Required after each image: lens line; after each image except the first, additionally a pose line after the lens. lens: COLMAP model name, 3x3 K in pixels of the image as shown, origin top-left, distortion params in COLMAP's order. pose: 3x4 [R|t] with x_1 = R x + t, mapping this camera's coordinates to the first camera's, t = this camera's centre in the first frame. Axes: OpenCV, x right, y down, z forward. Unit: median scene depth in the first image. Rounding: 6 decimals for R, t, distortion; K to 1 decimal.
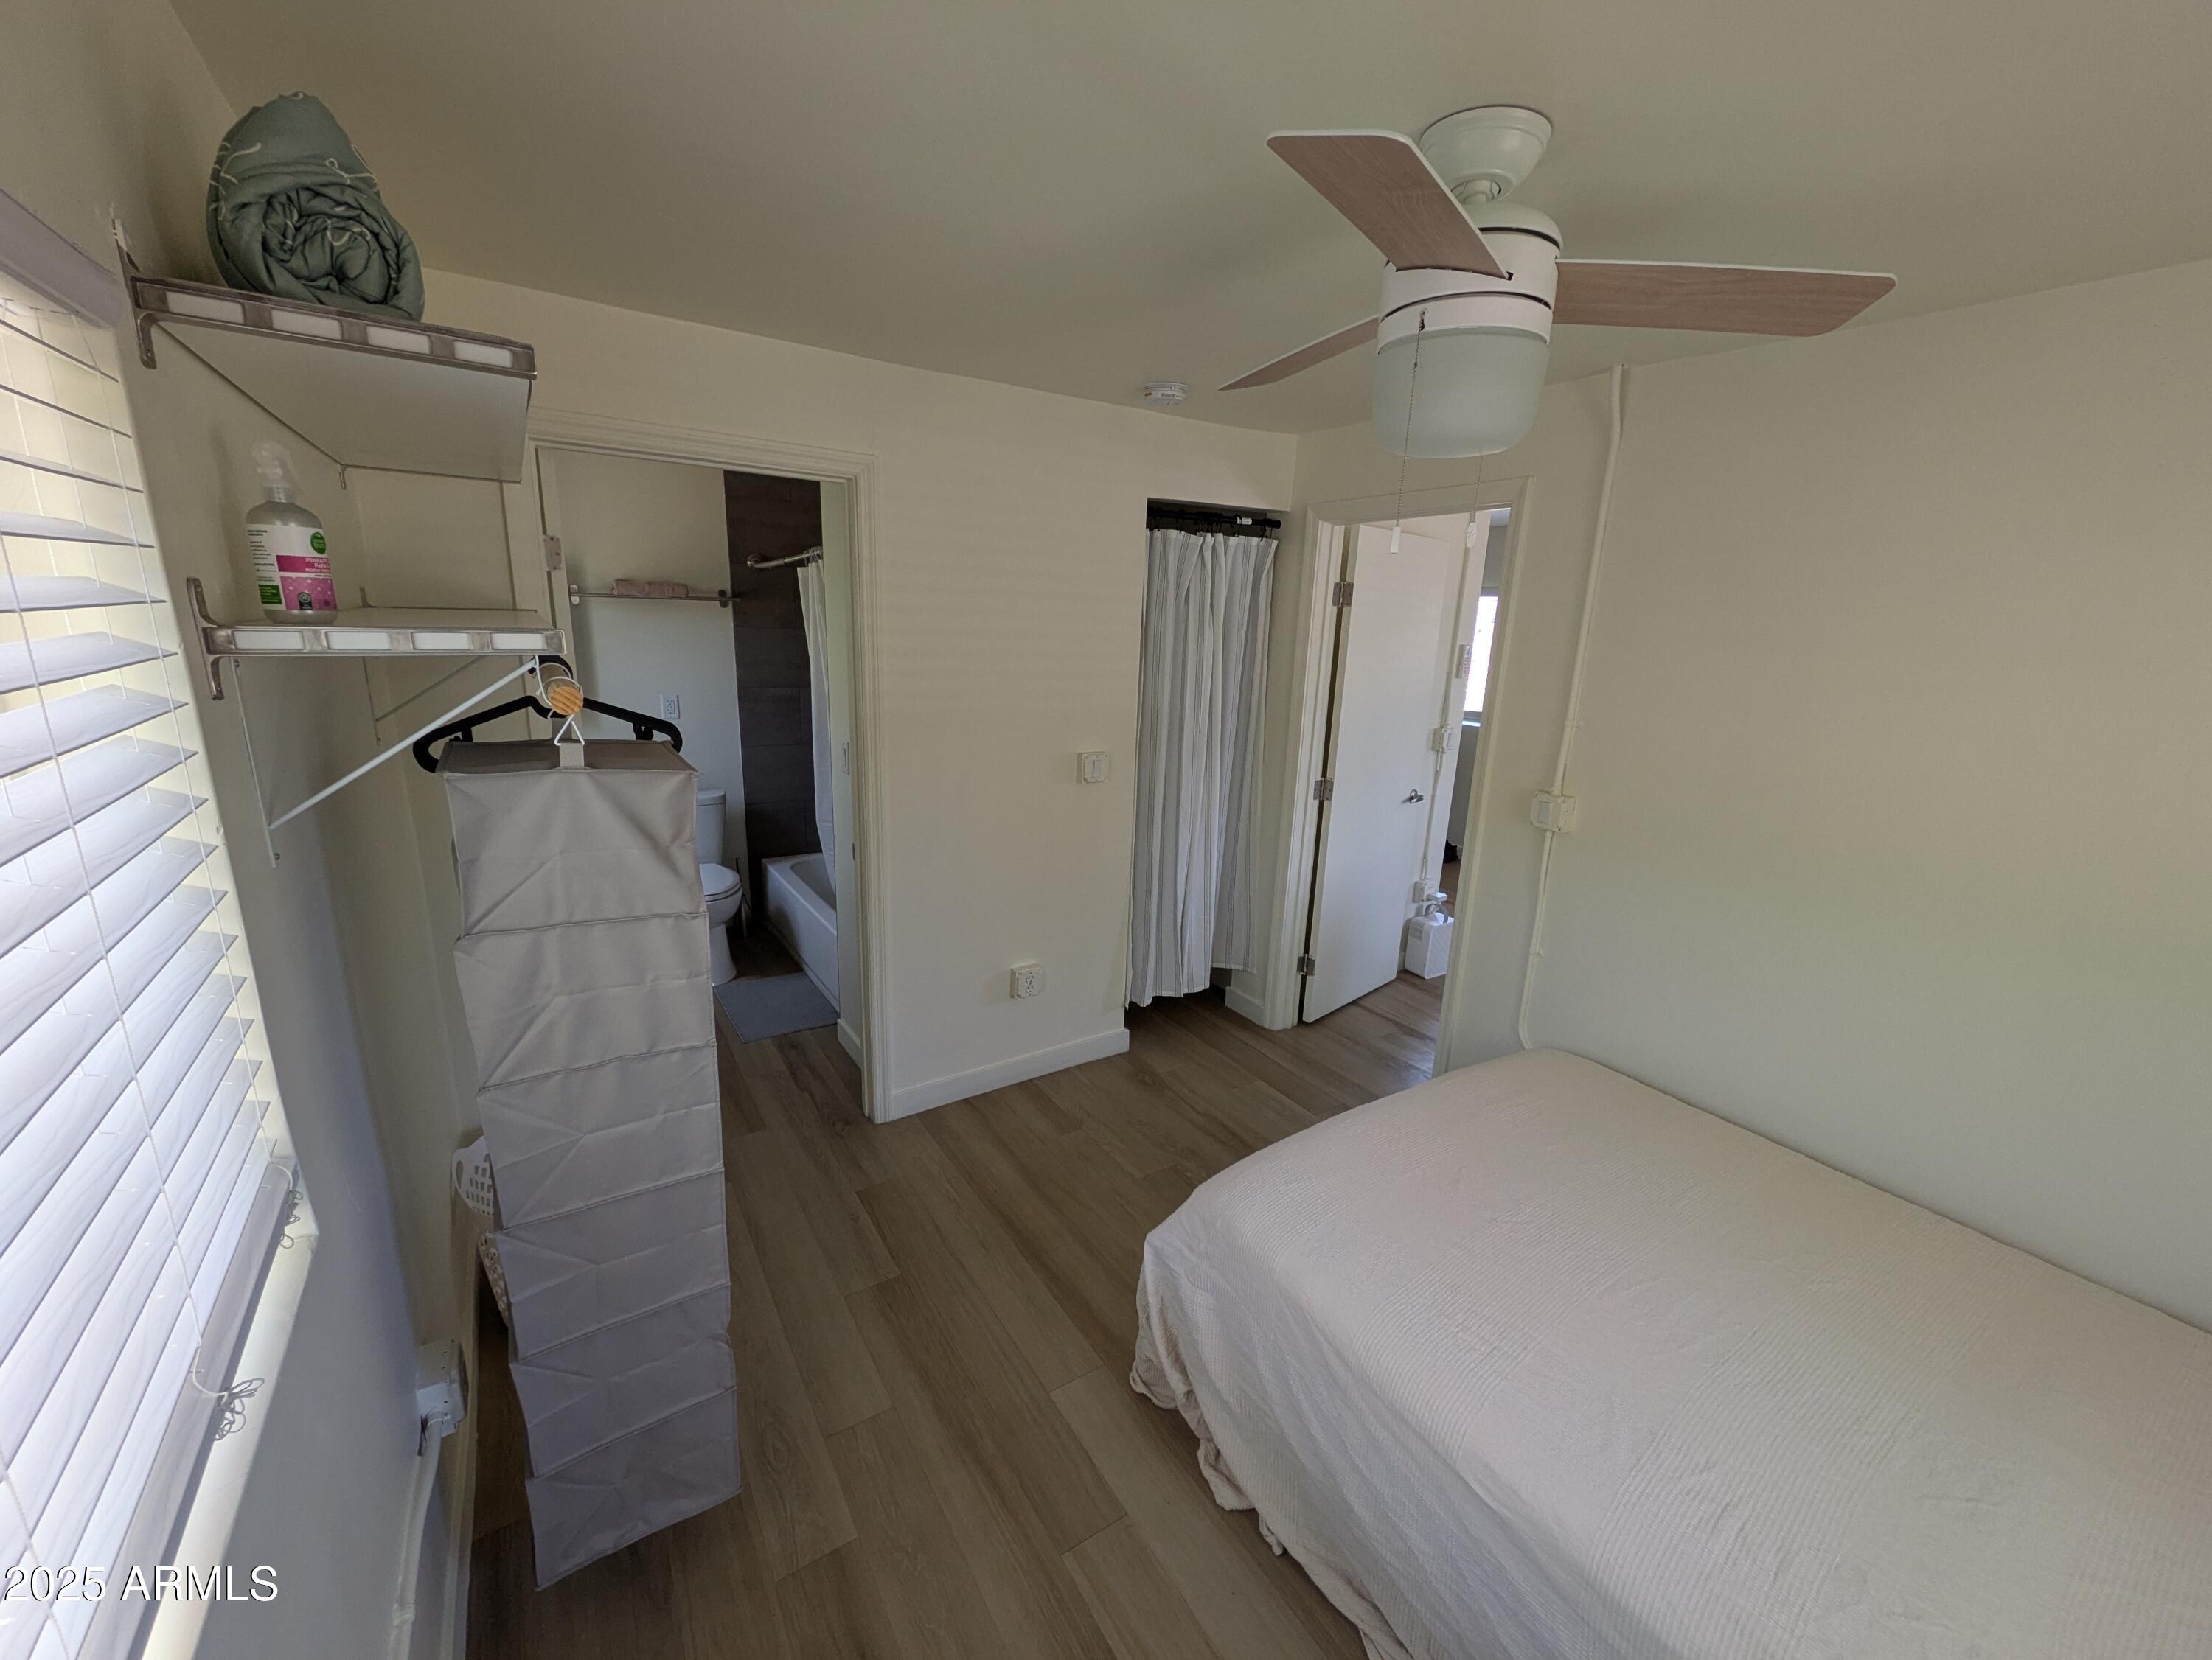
lens RADIAL K [[876.3, 0, 1106.0], [0, 876.3, 830.0], [0, 0, 1]] dist [0.001105, -0.000461]
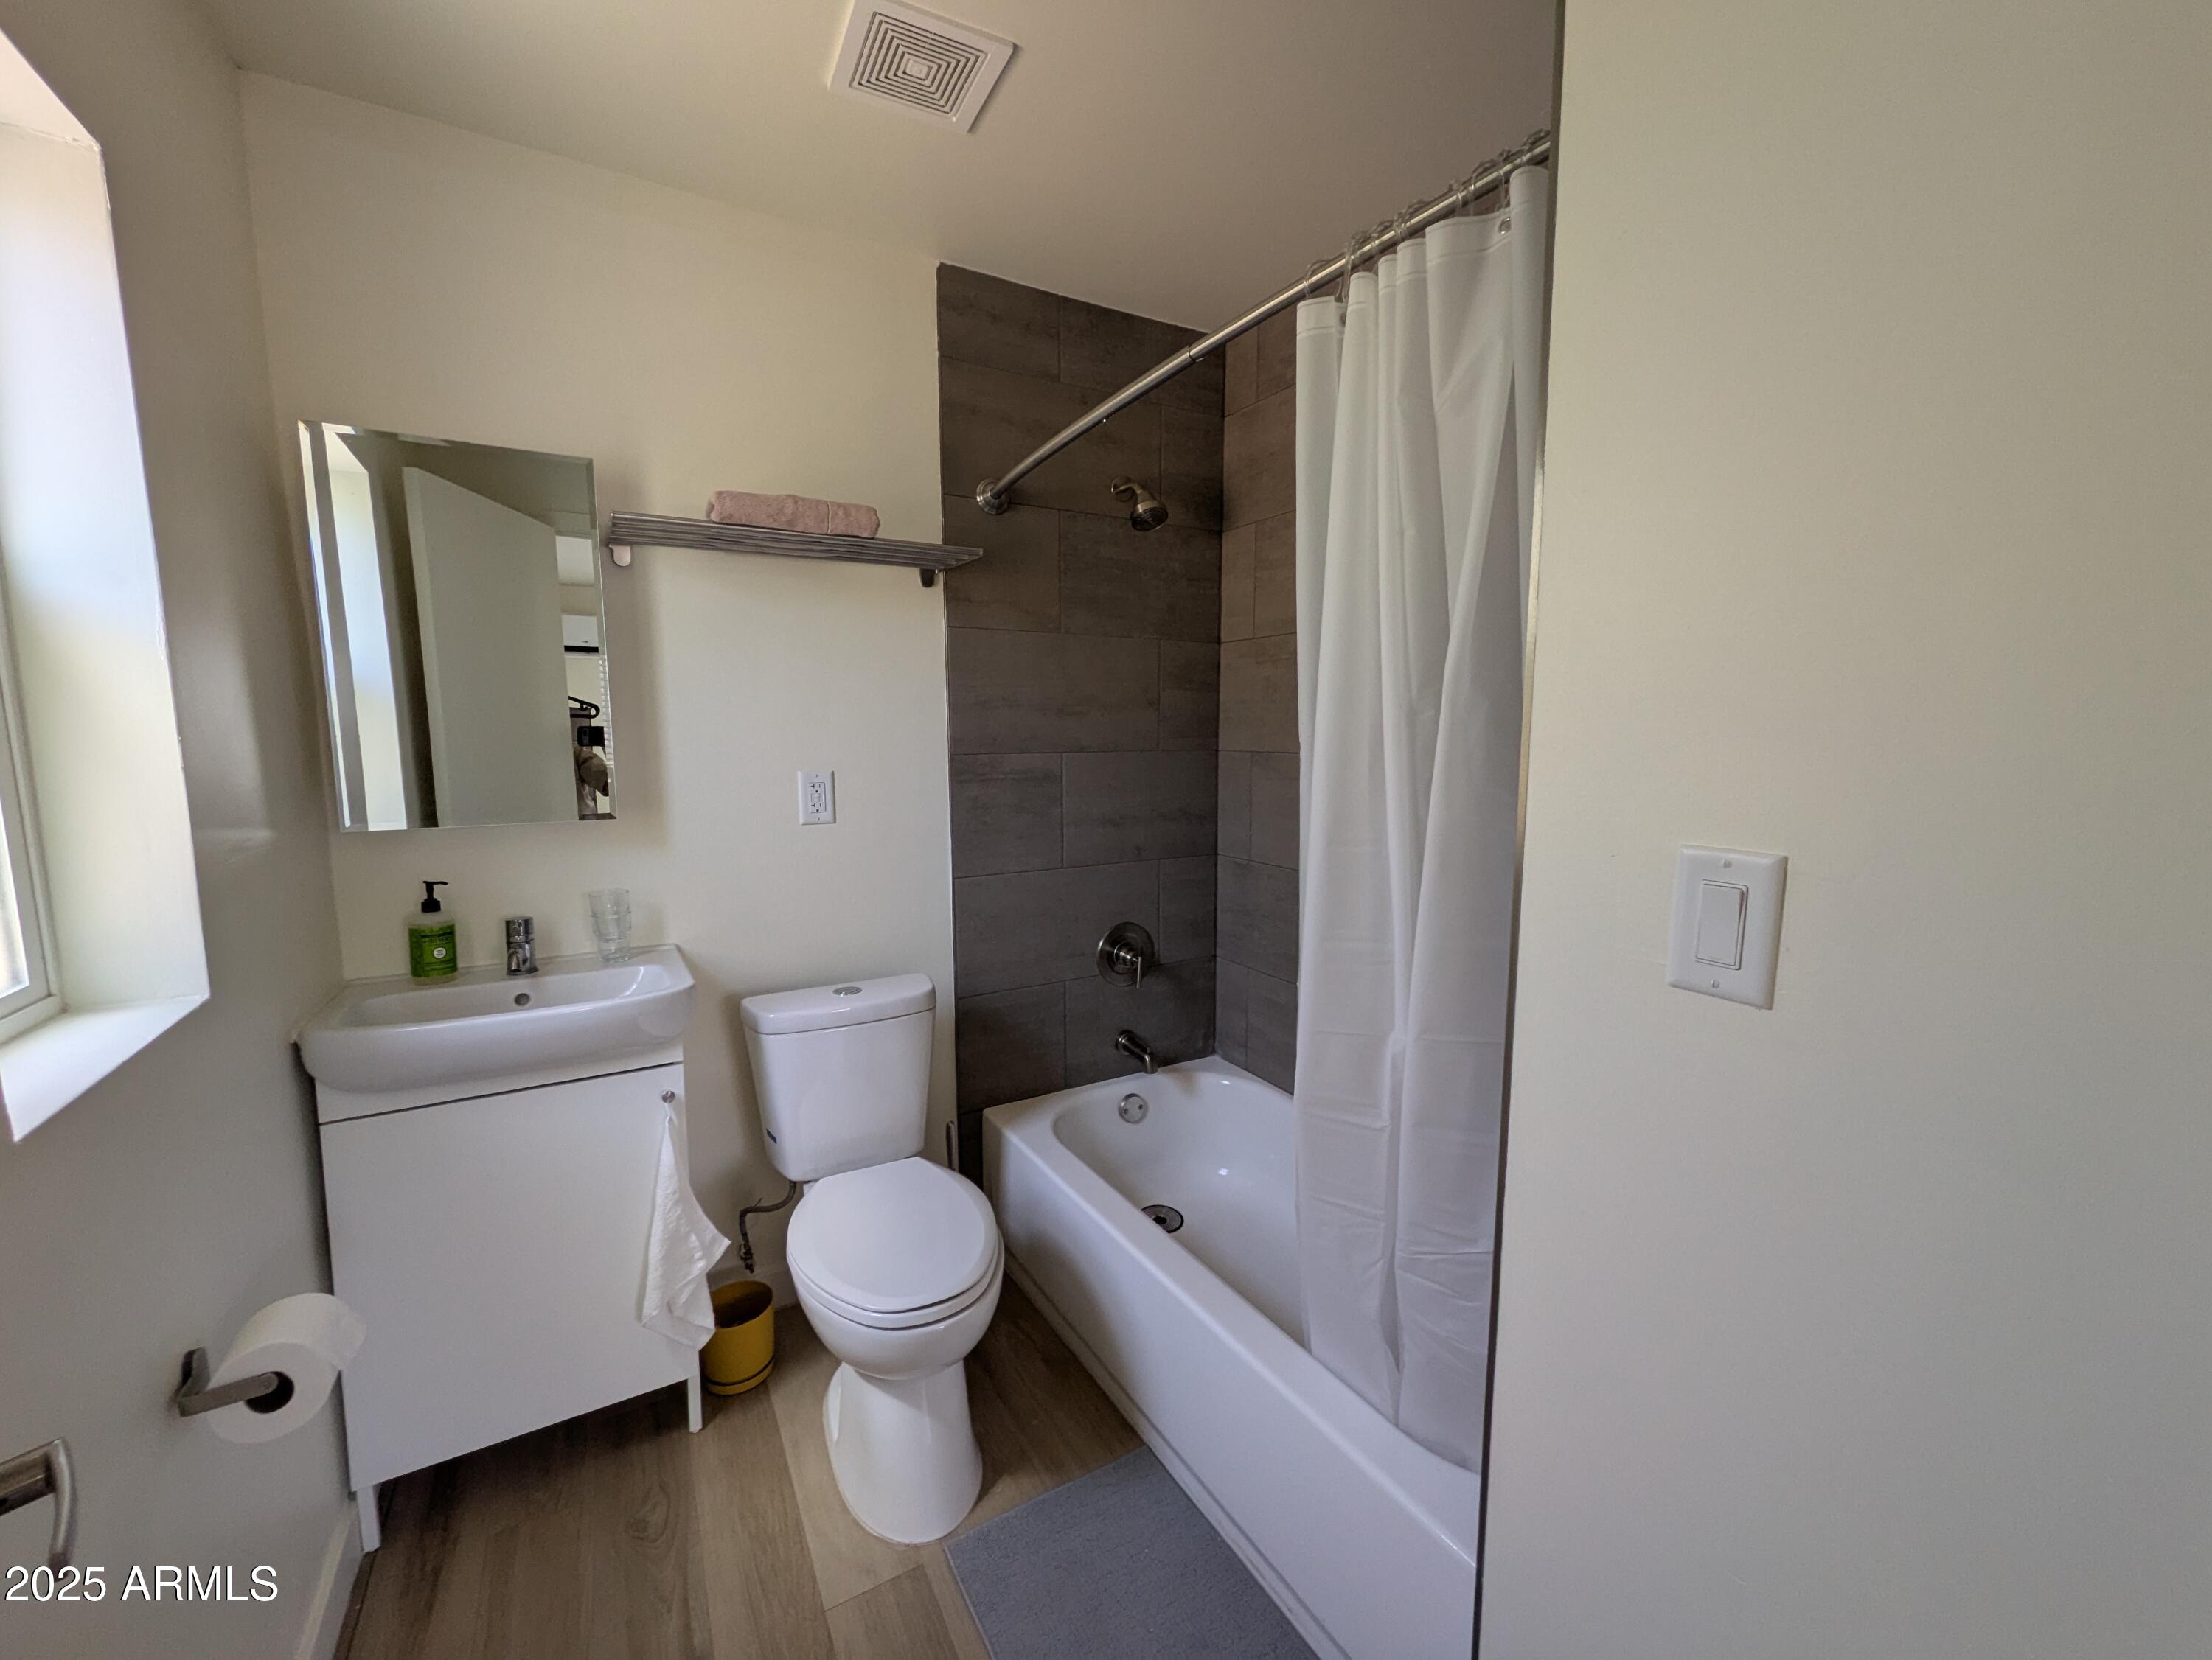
lens RADIAL K [[877.3, 0, 1106.0], [0, 877.3, 830.0], [0, 0, 1]] dist [0.001914, 0.000007]
pose [[0.998188, -0.031943, -0.050993, -0.441431], [0.025495, 0.992147, -0.122449, -0.085266], [0.054504, 0.120927, 0.991164, 0.757976]]
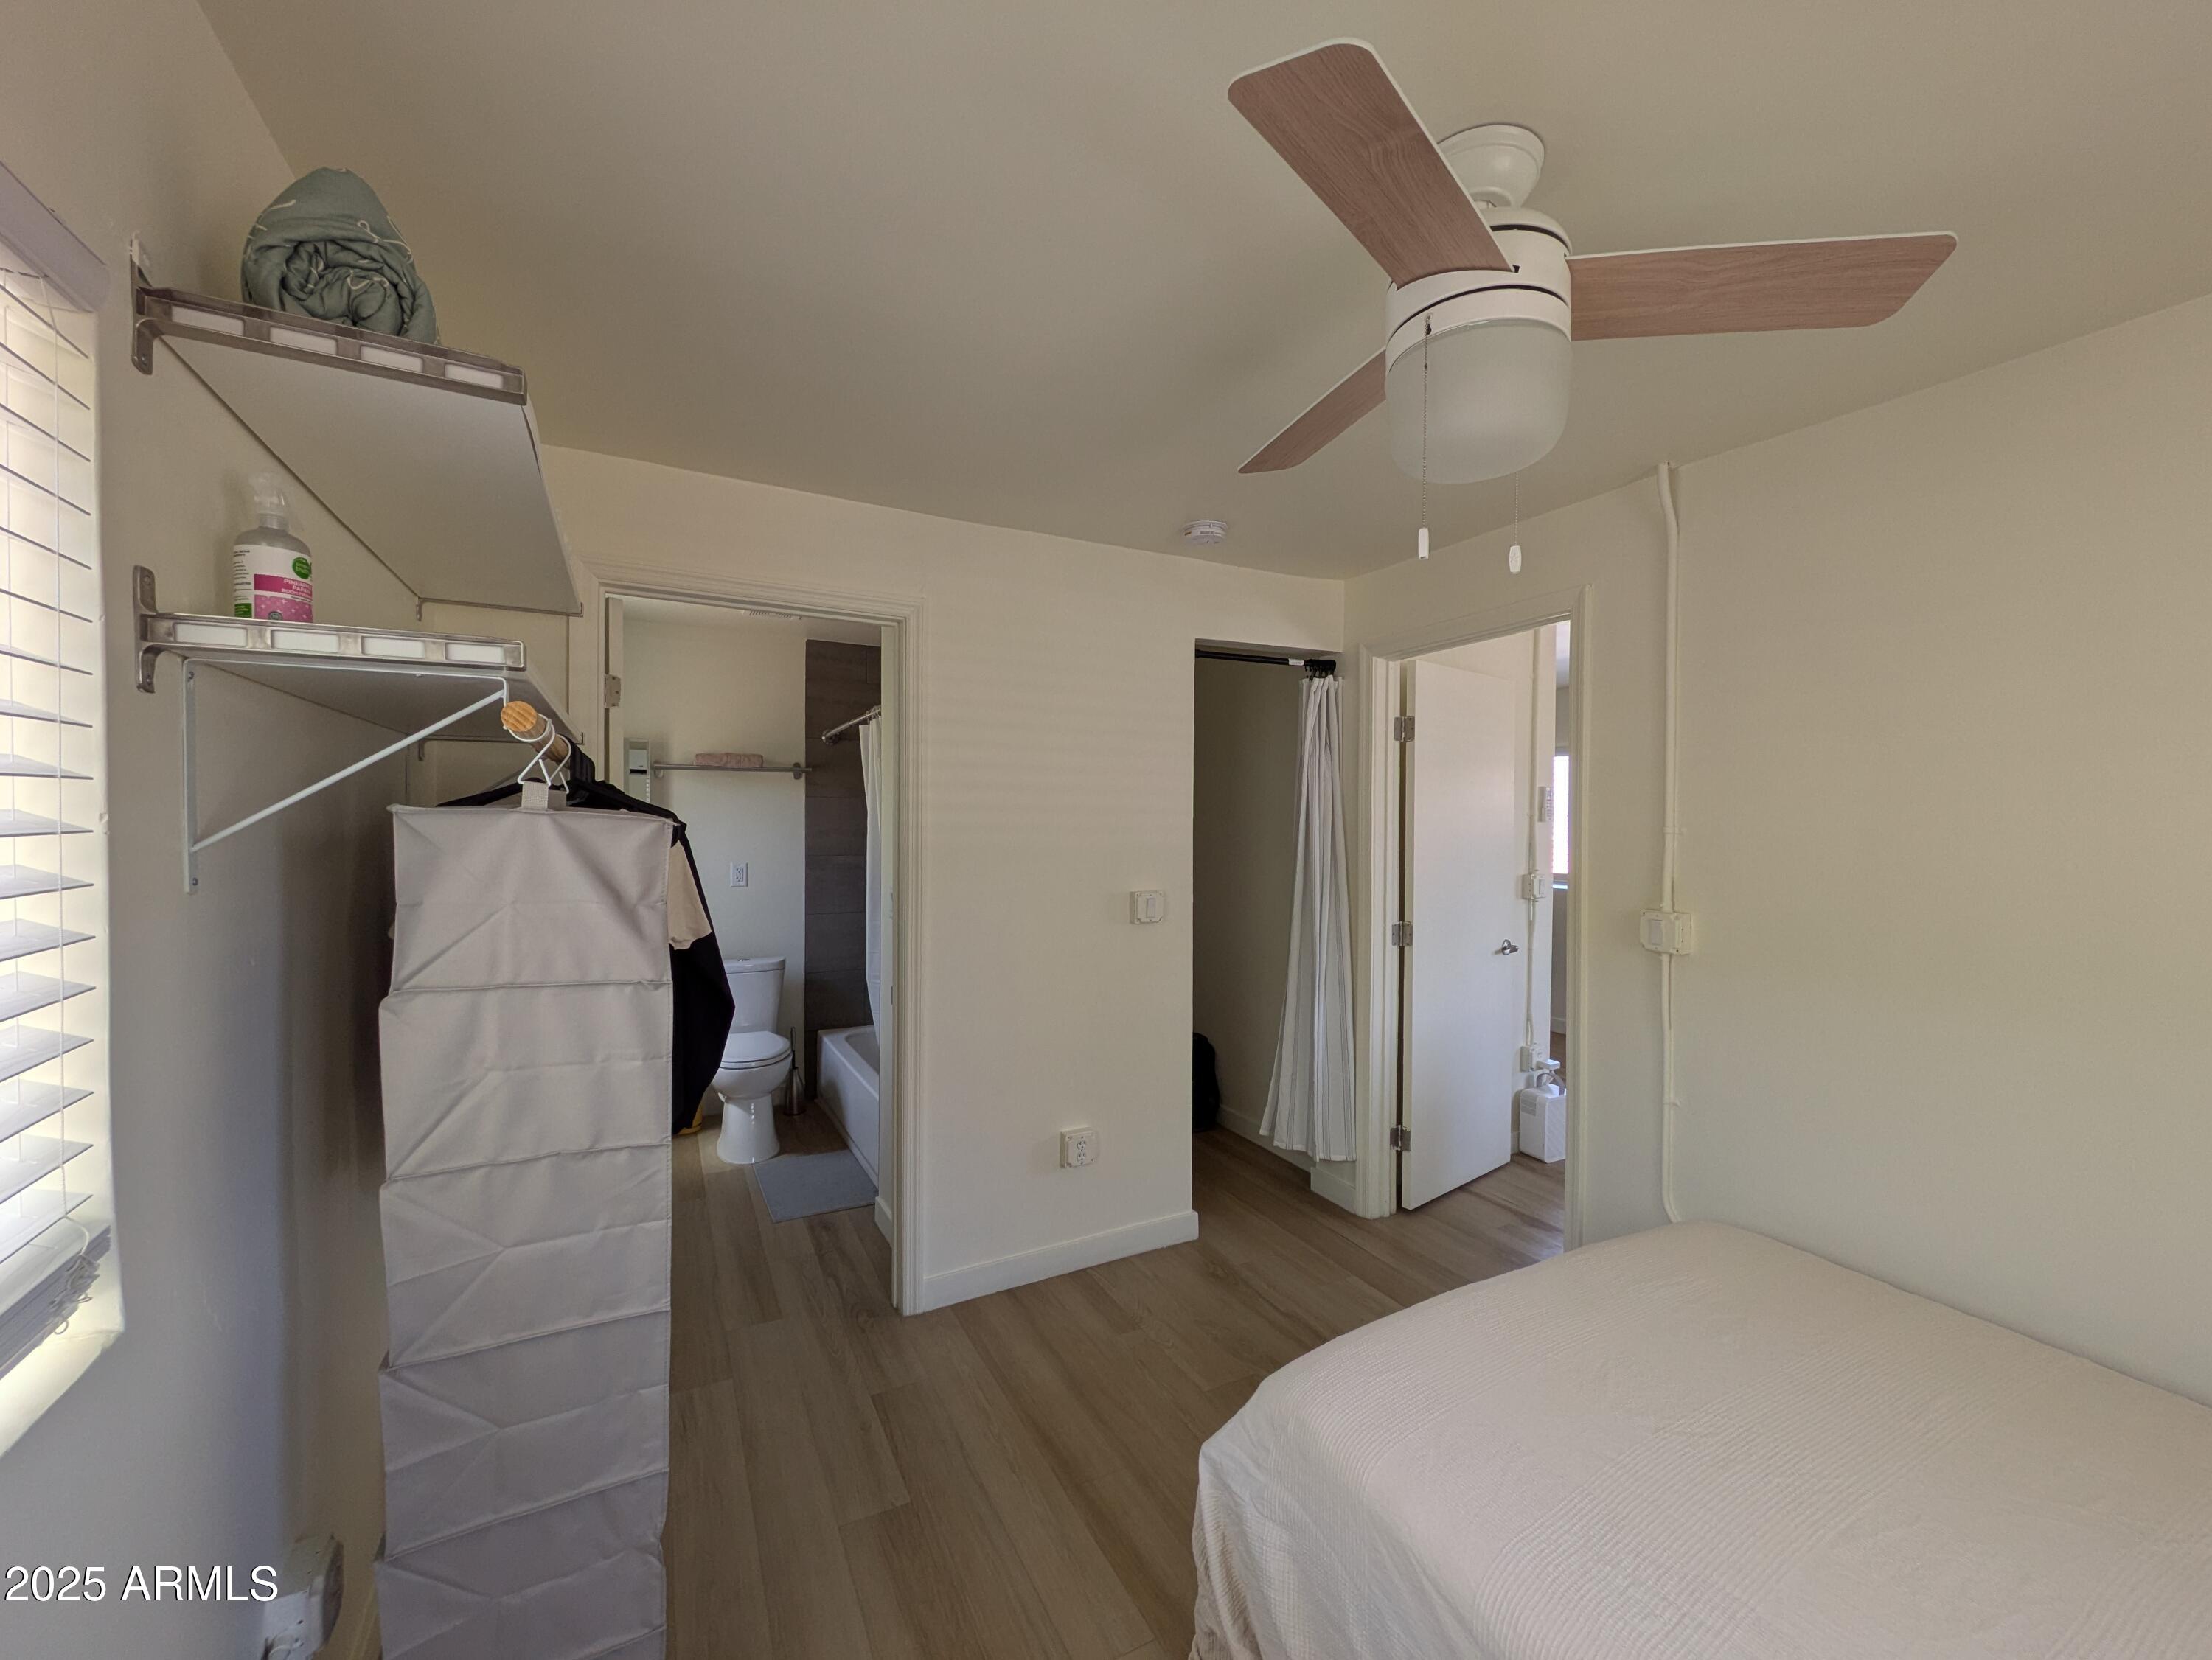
lens RADIAL K [[877.3, 0, 1106.0], [0, 877.3, 830.0], [0, 0, 1]] dist [0.001914, 0.000007]
pose [[0.995257, -0.030193, -0.092476, 0.030509], [0.008137, 0.973121, -0.230153, 0.063770], [0.096940, 0.228309, 0.968751, 0.059796]]
